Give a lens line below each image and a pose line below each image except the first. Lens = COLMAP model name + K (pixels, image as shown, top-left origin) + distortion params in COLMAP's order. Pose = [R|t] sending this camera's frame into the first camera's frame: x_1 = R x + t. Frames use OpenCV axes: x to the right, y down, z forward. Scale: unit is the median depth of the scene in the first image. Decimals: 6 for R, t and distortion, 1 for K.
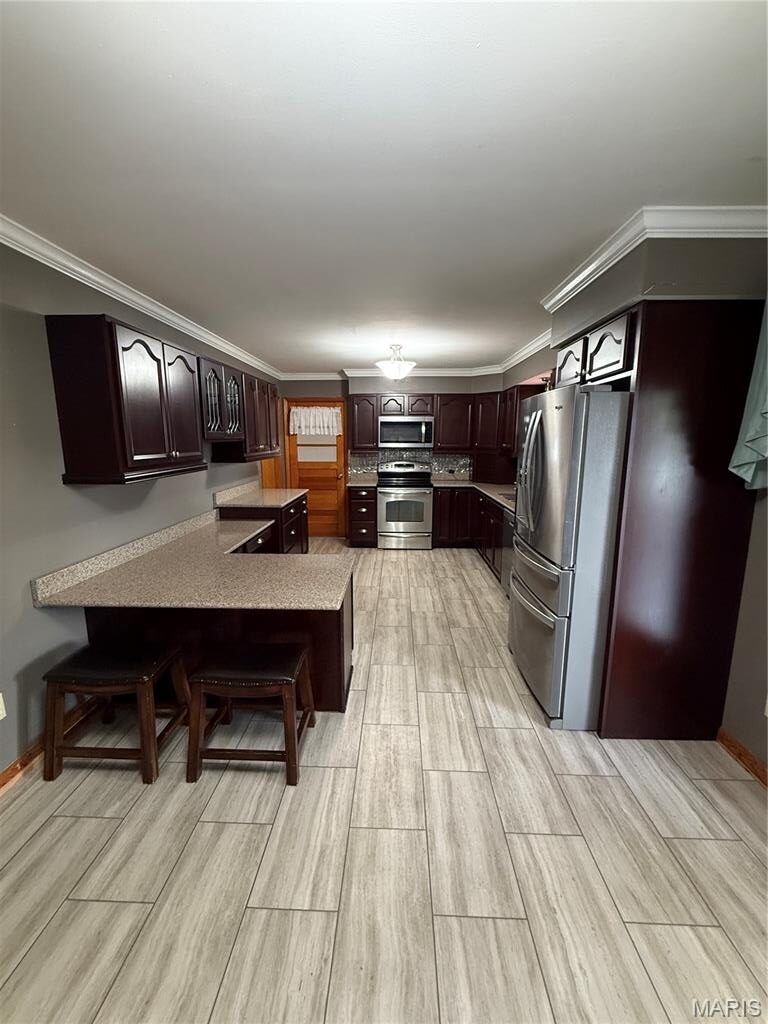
lens RADIAL K [[423.8, 0, 383.4], [0, 423.8, 511.0], [0, 0, 1]] dist [0.009617, 0.000128]
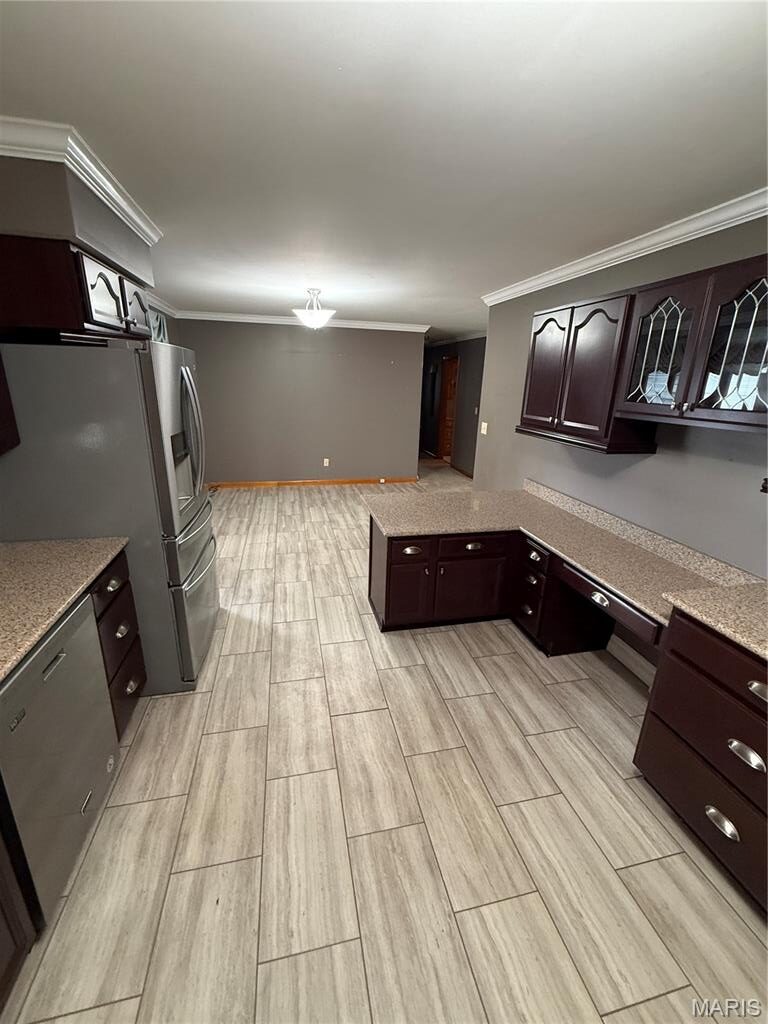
lens RADIAL K [[423.8, 0, 382.3], [0, 423.8, 511.0], [0, 0, 1]] dist [0.009617, 0.000128]
pose [[-0.967385, 0.047603, -0.248798, 0.157731], [-0.072889, 0.888332, 0.453379, -0.332579], [0.242597, 0.456727, -0.855890, 1.669380]]
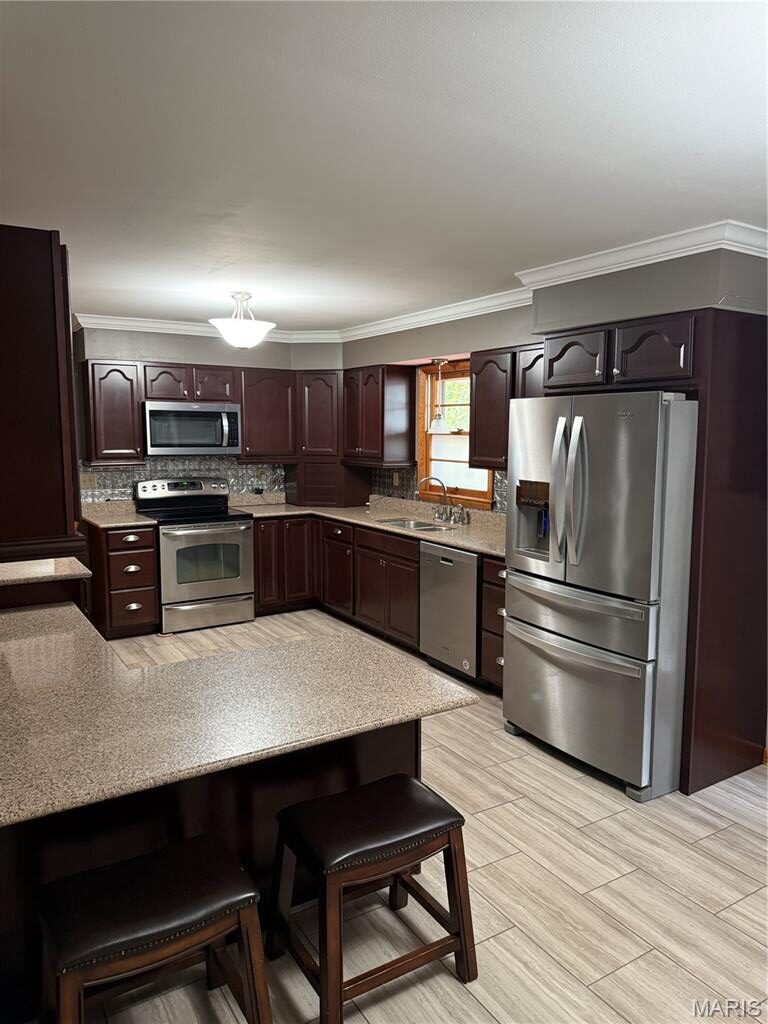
lens RADIAL K [[726.4, 0, 377.9], [0, 726.4, 511.5], [0, 0, 1]] dist [0.035093, -0.035170]
pose [[0.833557, -0.063958, 0.548719, -0.587073], [0.093116, 0.995330, -0.025438, -0.043429], [-0.544530, 0.072298, 0.835620, 0.045848]]
